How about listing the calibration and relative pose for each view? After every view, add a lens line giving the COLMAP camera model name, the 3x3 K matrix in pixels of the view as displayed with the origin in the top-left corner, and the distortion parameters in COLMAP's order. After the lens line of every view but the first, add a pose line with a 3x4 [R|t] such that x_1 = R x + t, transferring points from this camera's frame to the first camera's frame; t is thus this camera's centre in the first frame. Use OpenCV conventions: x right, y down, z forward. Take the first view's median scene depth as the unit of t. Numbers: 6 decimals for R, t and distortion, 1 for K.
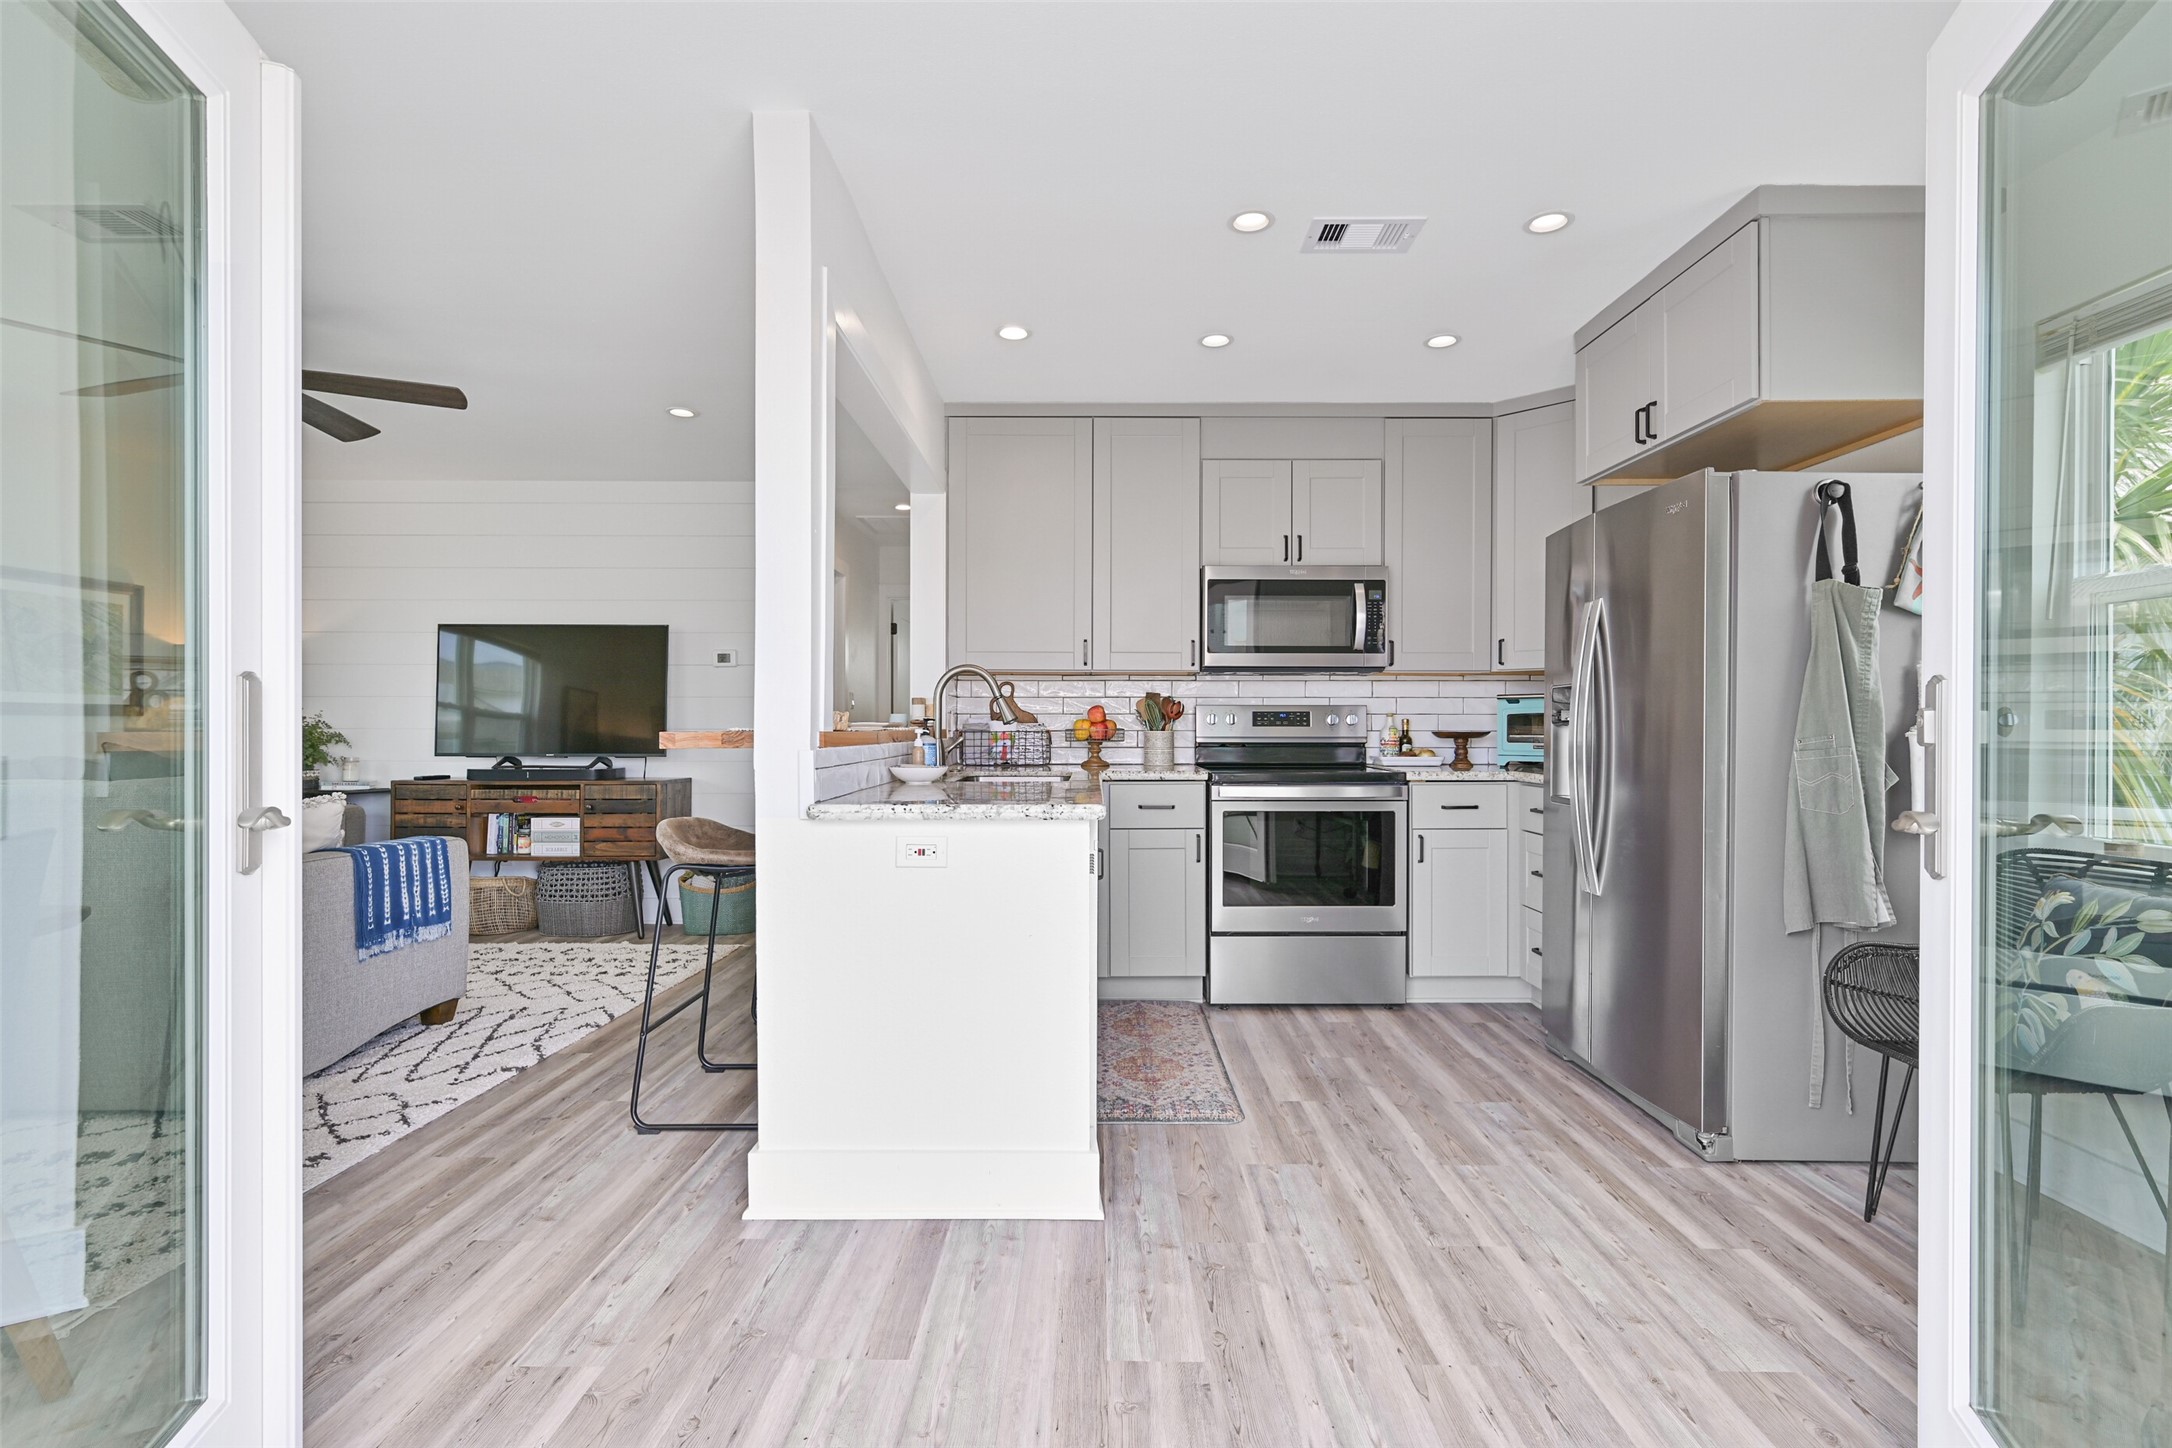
lens RADIAL K [[998.7, 0, 1086.0], [0, 998.7, 724.0], [0, 0, 1]] dist [-0.000445, -0.000254]
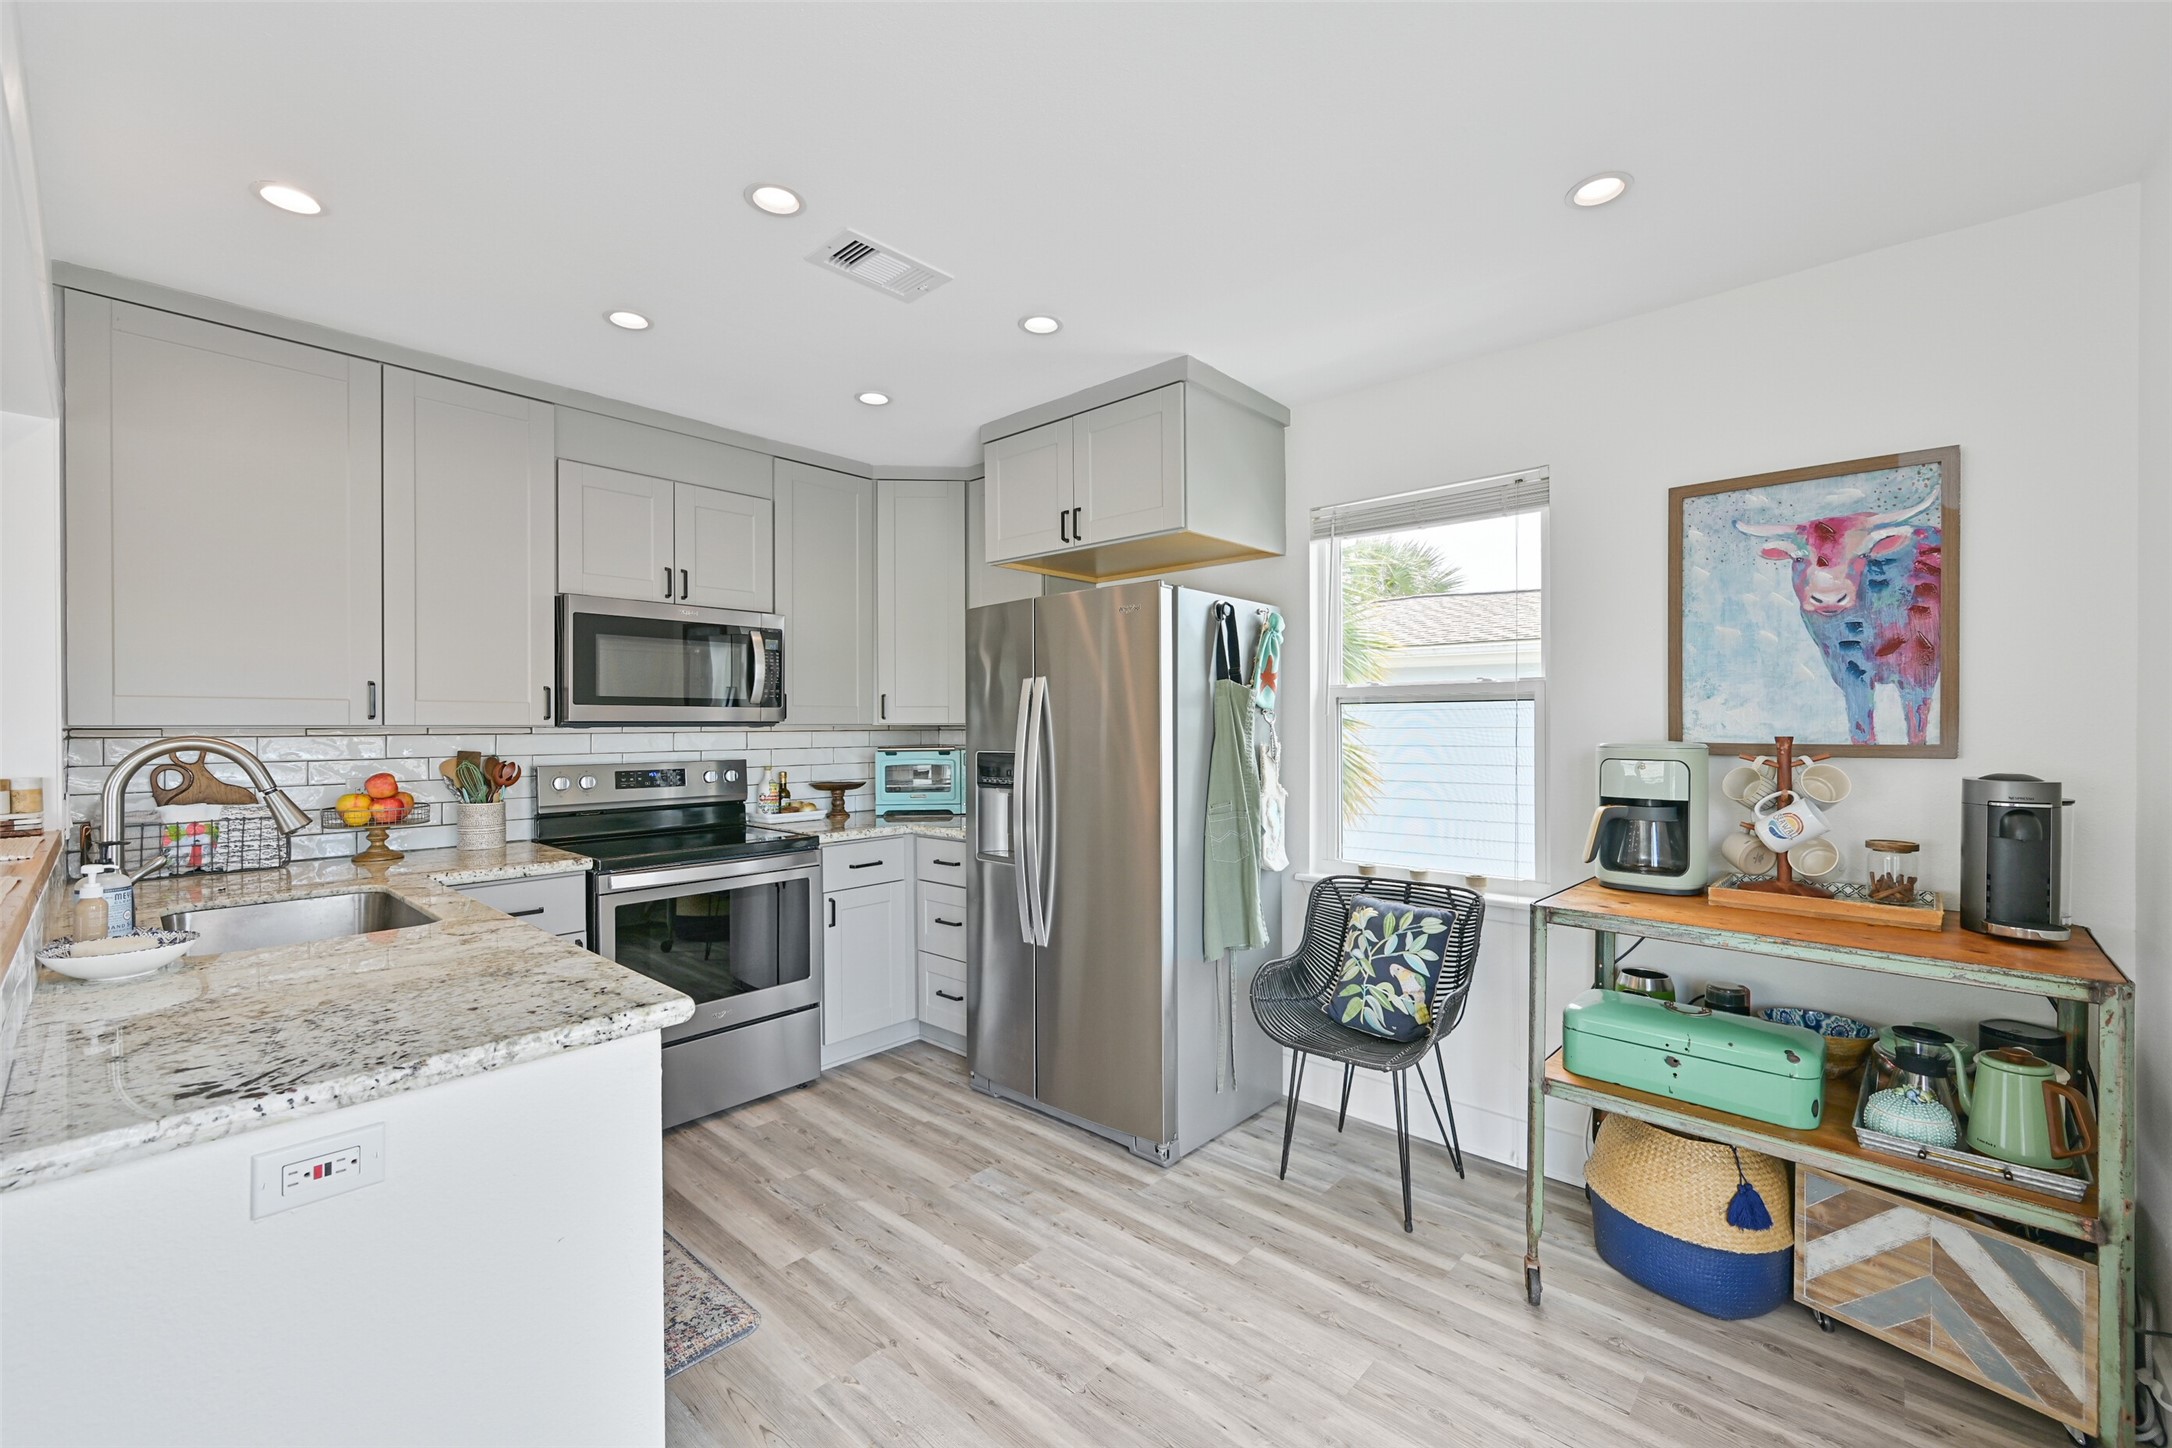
lens RADIAL K [[888.3, 0, 1086.0], [0, 888.3, 724.0], [0, 0, 1]] dist [0.000736, 0.000060]
pose [[0.663619, -0.006011, 0.748047, -0.144889], [0.007047, 0.999974, 0.001783, -0.057690], [-0.748038, 0.004089, 0.663644, 0.241527]]
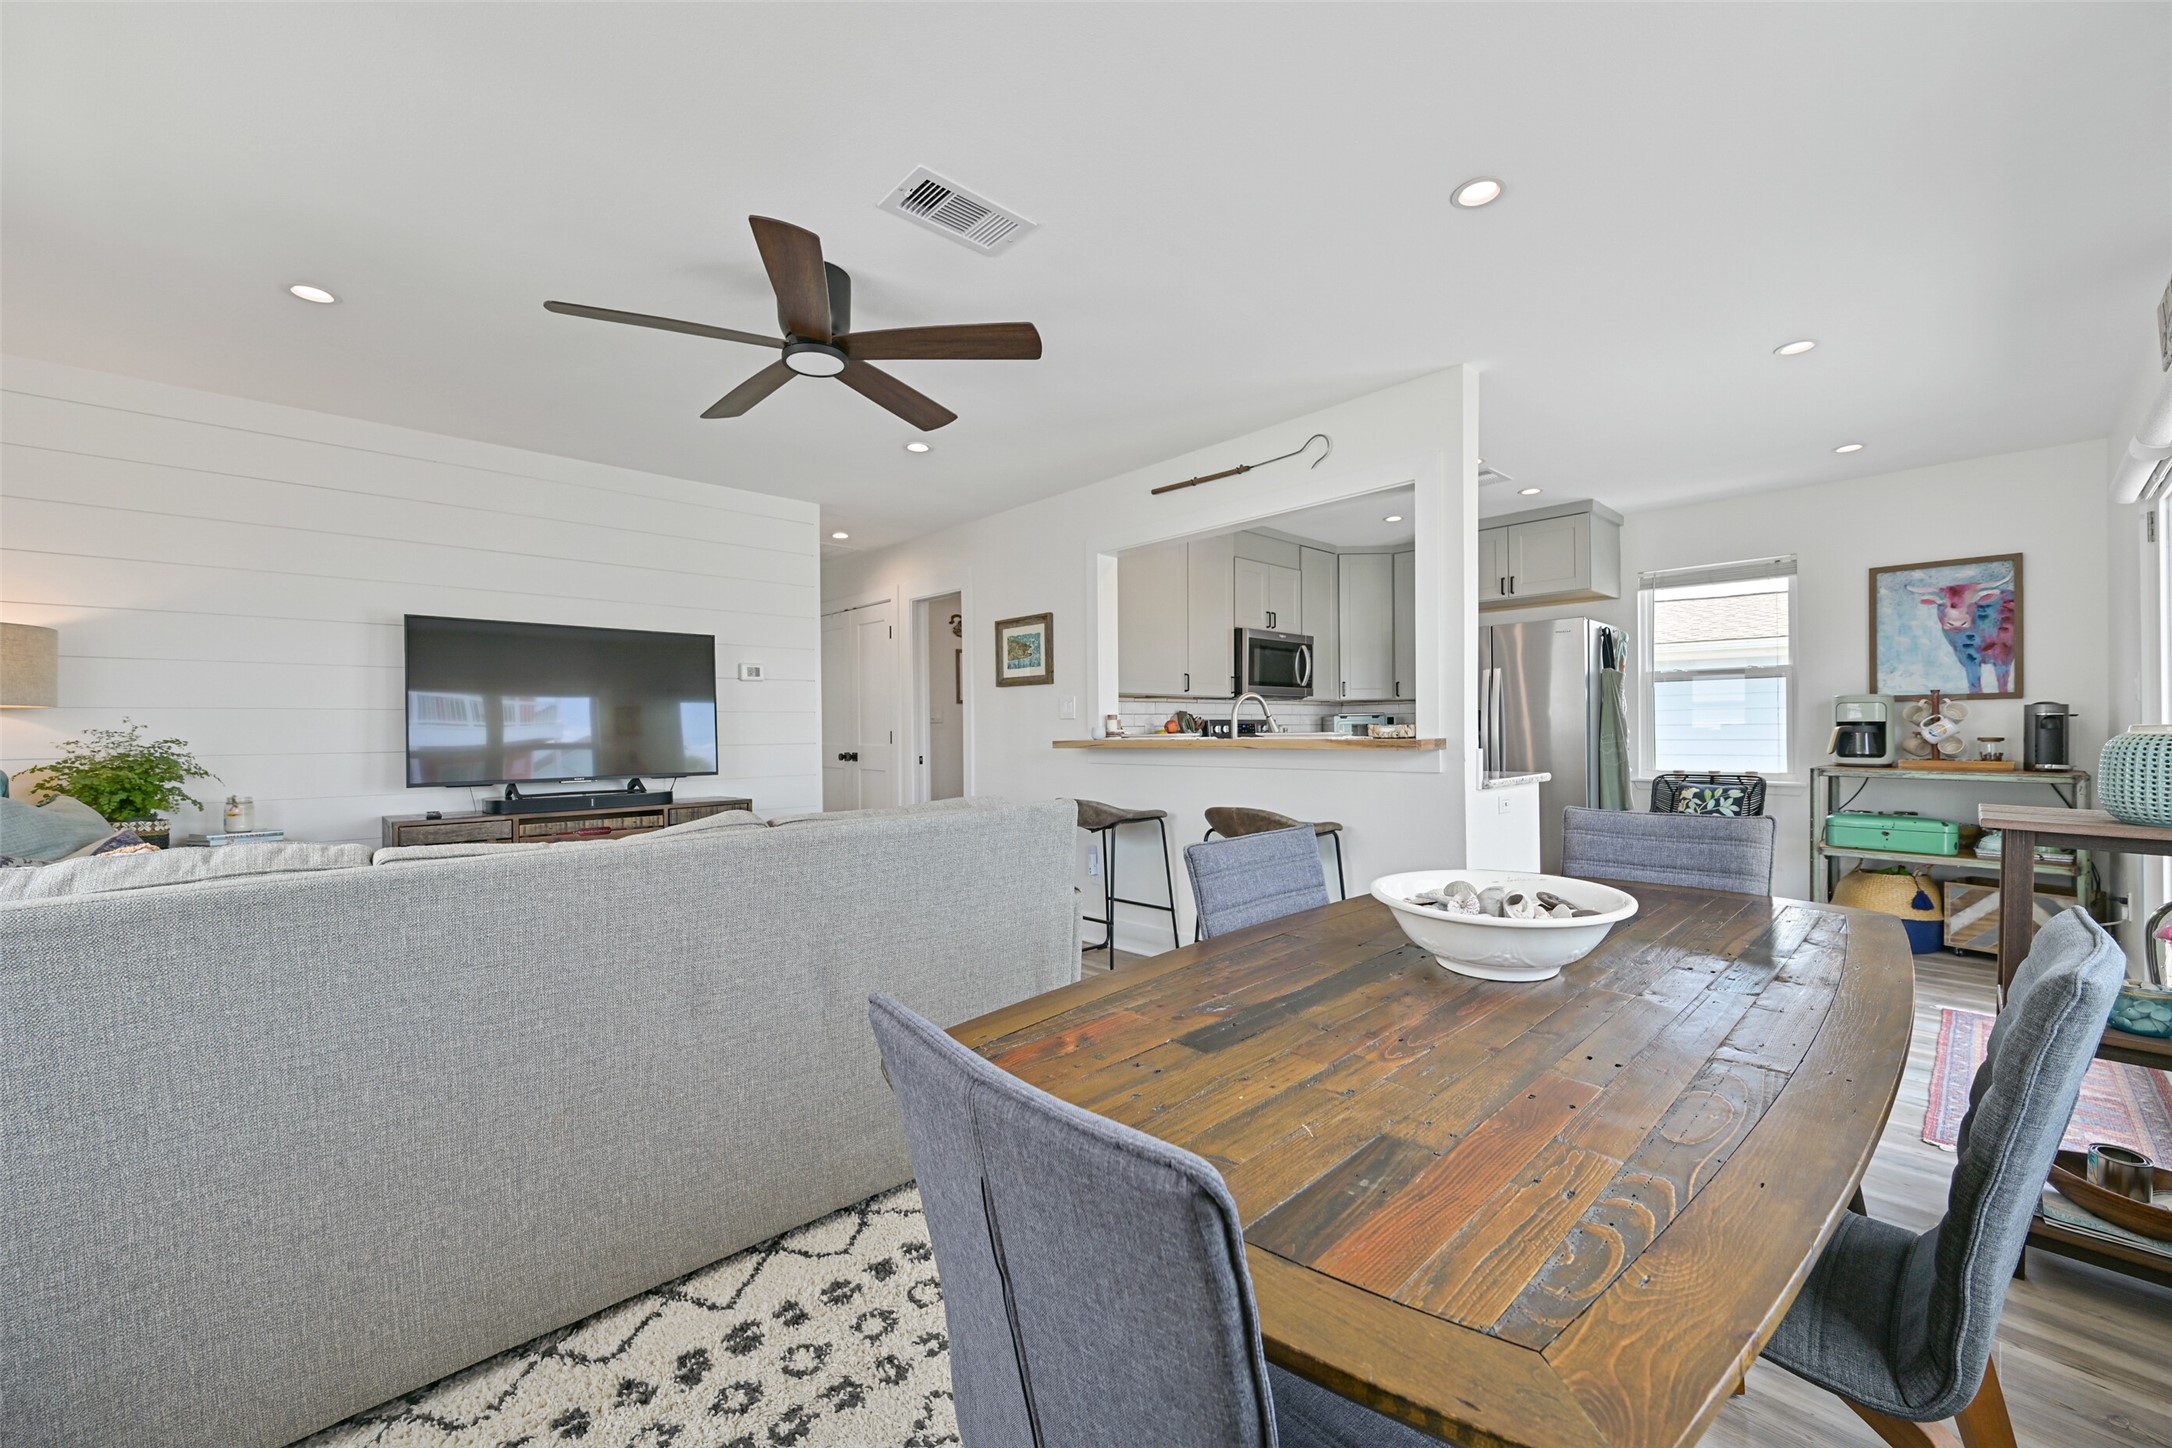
lens RADIAL K [[855.5, 0, 1086.0], [0, 855.5, 724.0], [0, 0, 1]] dist [-0.001352, 0.000159]
pose [[0.721245, -0.007084, 0.692644, -1.017263], [0.012583, 0.999917, -0.002875, -0.012006], [-0.692566, 0.010789, 0.721274, 0.247165]]
